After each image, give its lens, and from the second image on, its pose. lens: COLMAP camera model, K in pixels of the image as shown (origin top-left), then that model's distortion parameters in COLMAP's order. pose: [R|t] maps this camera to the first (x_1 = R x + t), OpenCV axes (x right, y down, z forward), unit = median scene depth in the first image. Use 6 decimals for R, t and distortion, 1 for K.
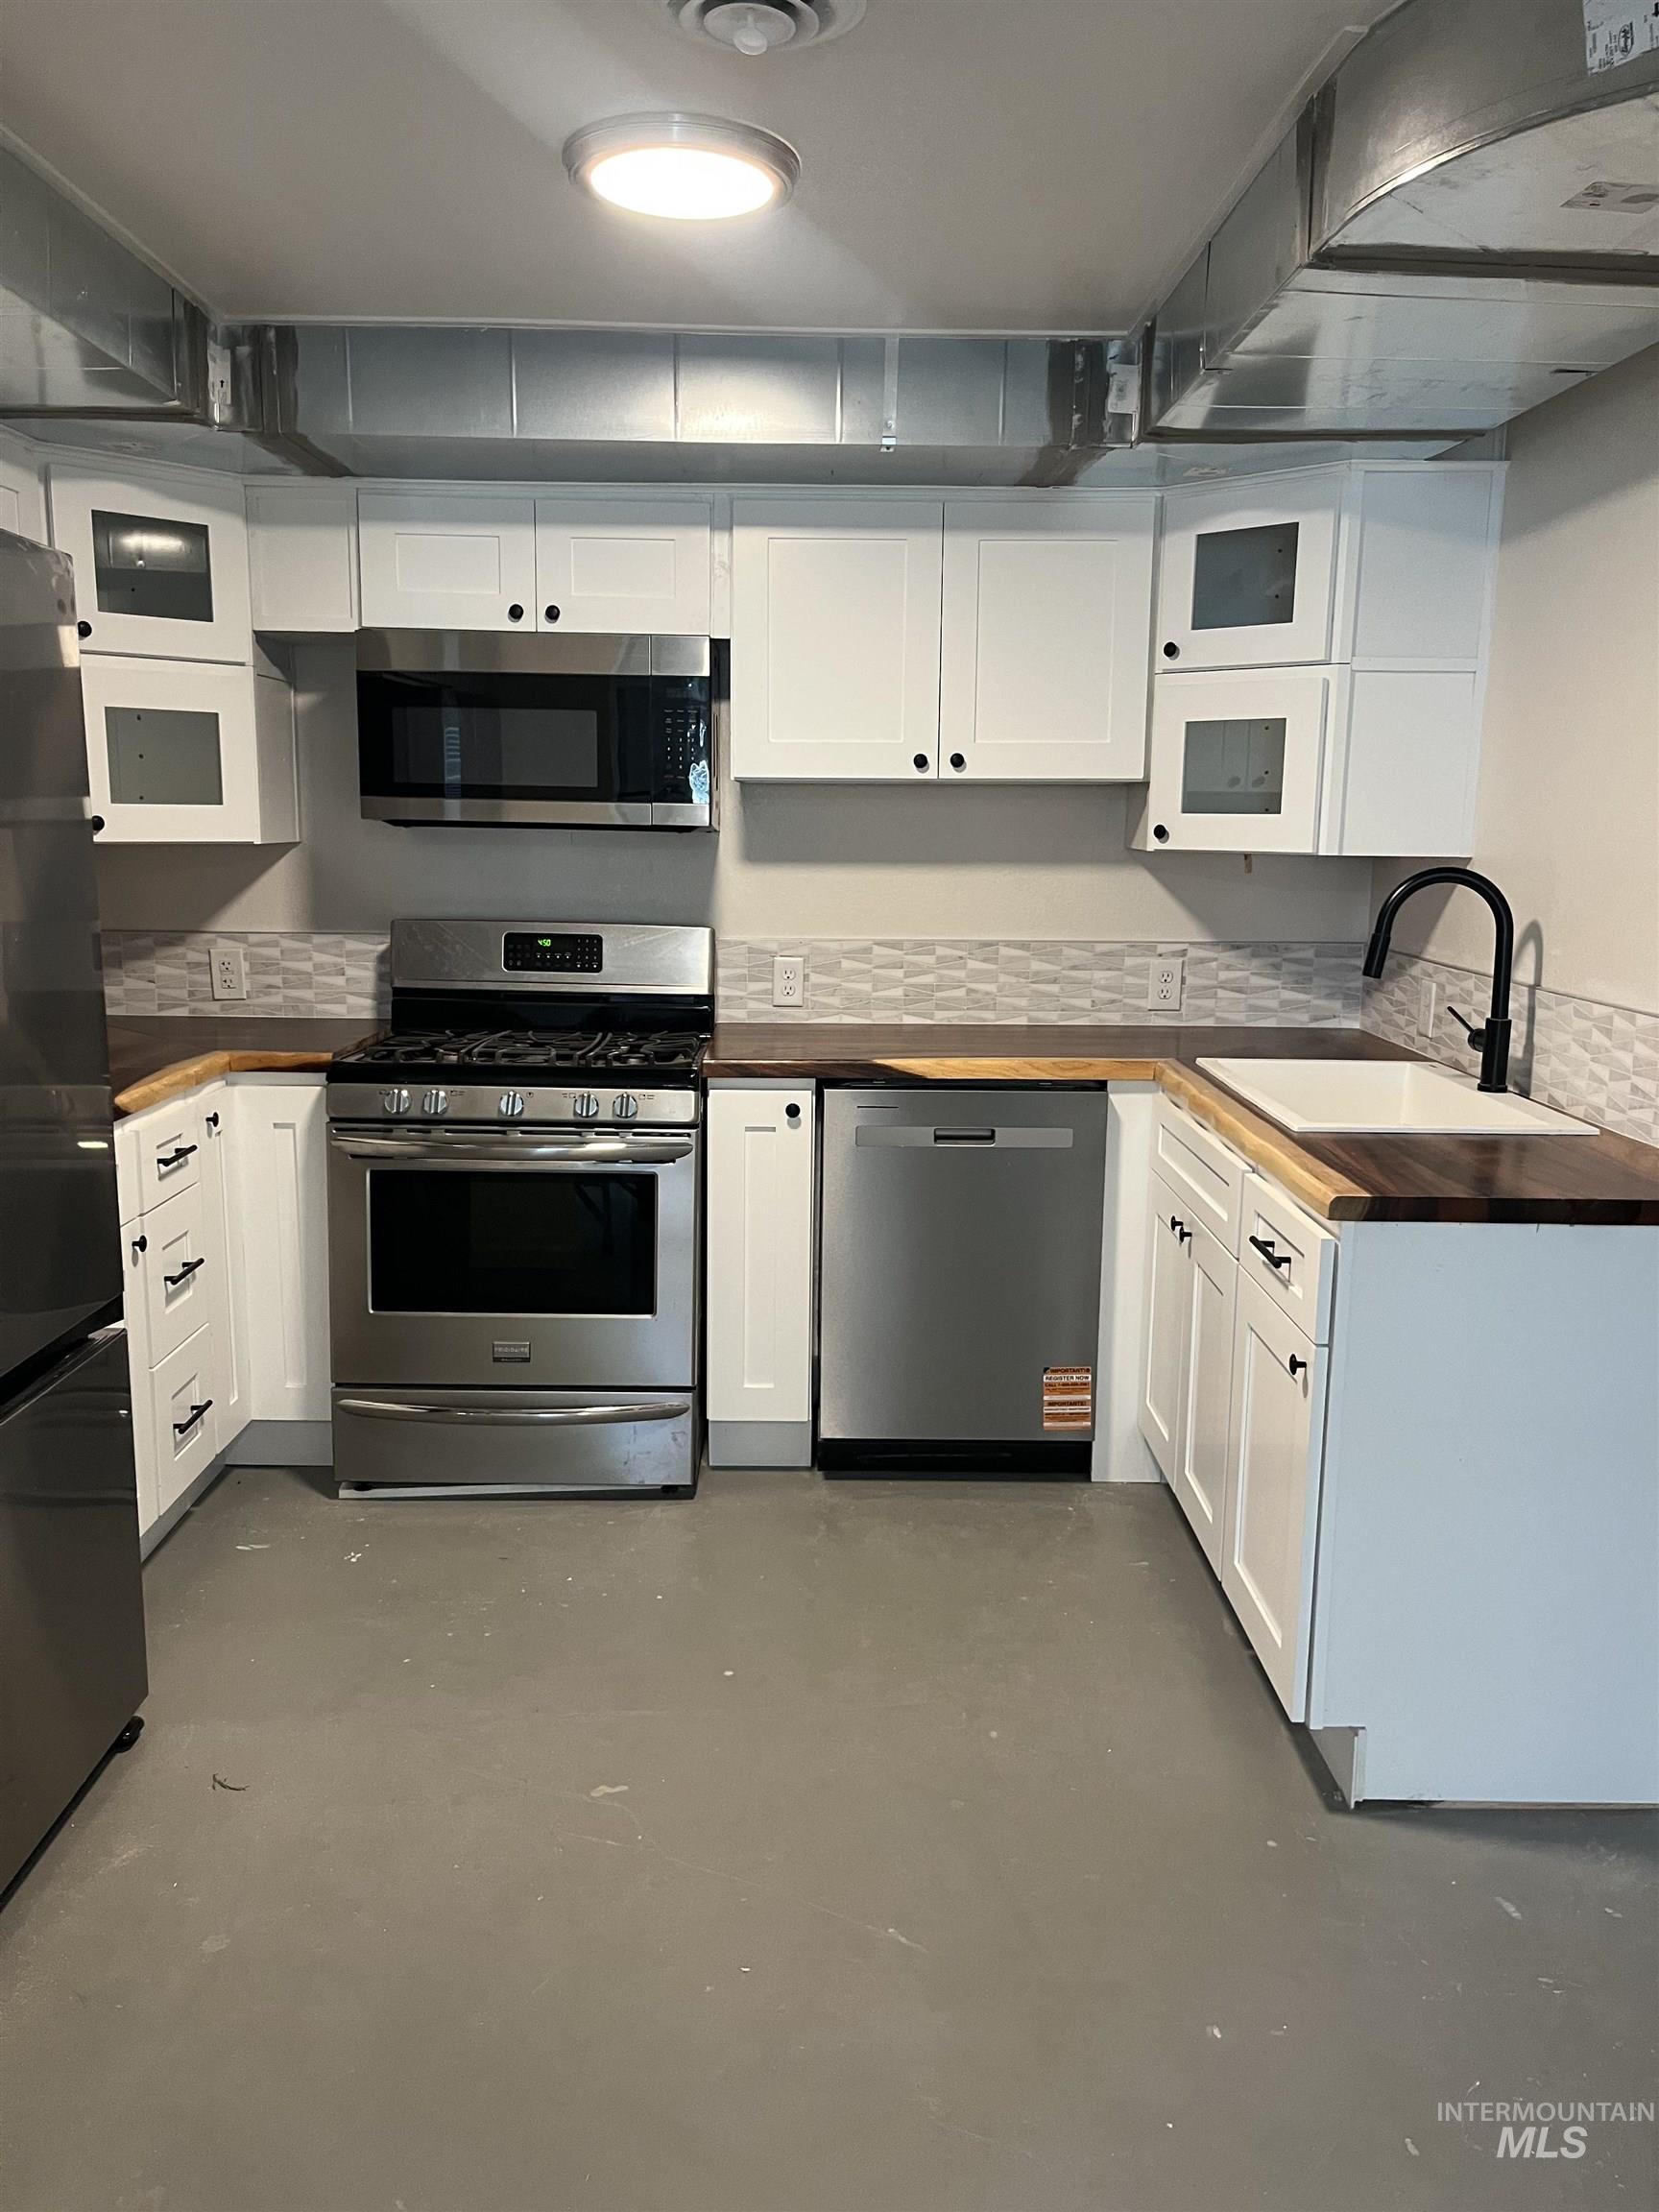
lens RADIAL K [[1682.0, 0, 829.3], [0, 1682.0, 1110.8], [0, 0, 1]] dist [0.039582, -0.016799]
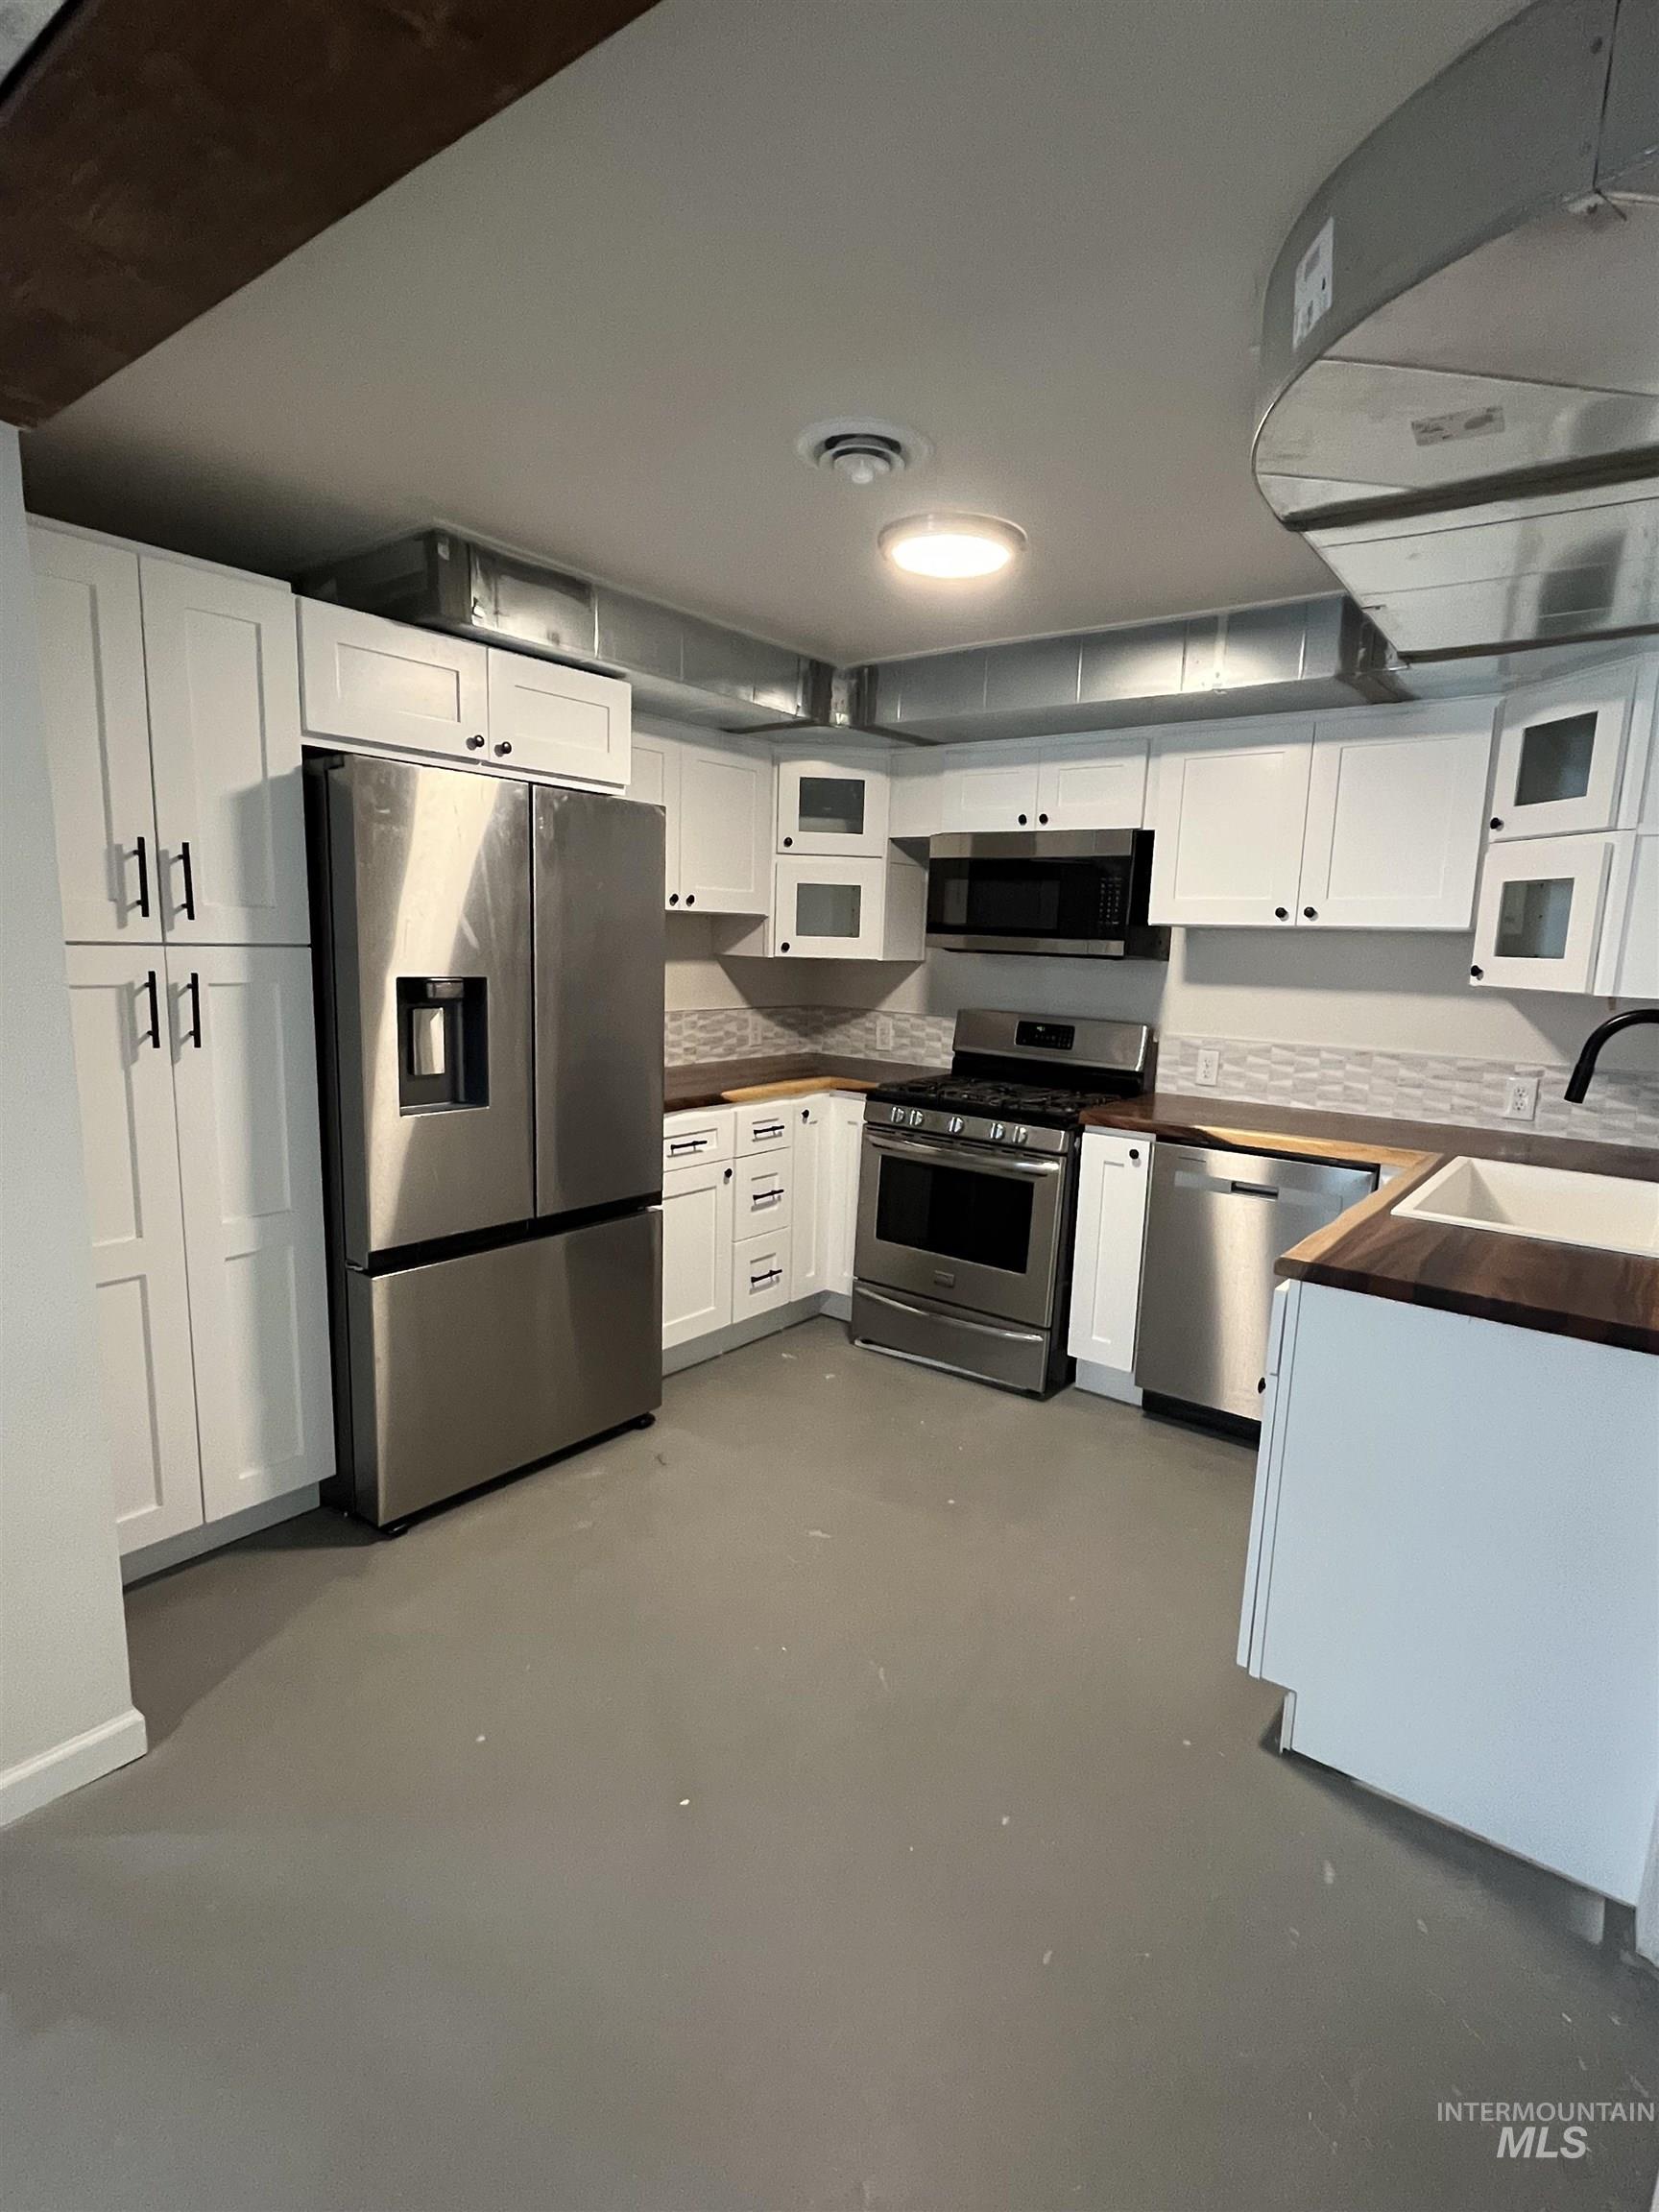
lens RADIAL K [[1104.9, 0, 830.0], [0, 1104.9, 1113.2], [0, 0, 1]] dist [0.001286, 0.000687]
pose [[0.788181, 0.112278, -0.605115, 0.326026], [-0.129081, 0.991508, 0.015840, -0.015248], [0.601755, 0.065624, 0.795980, 0.085748]]
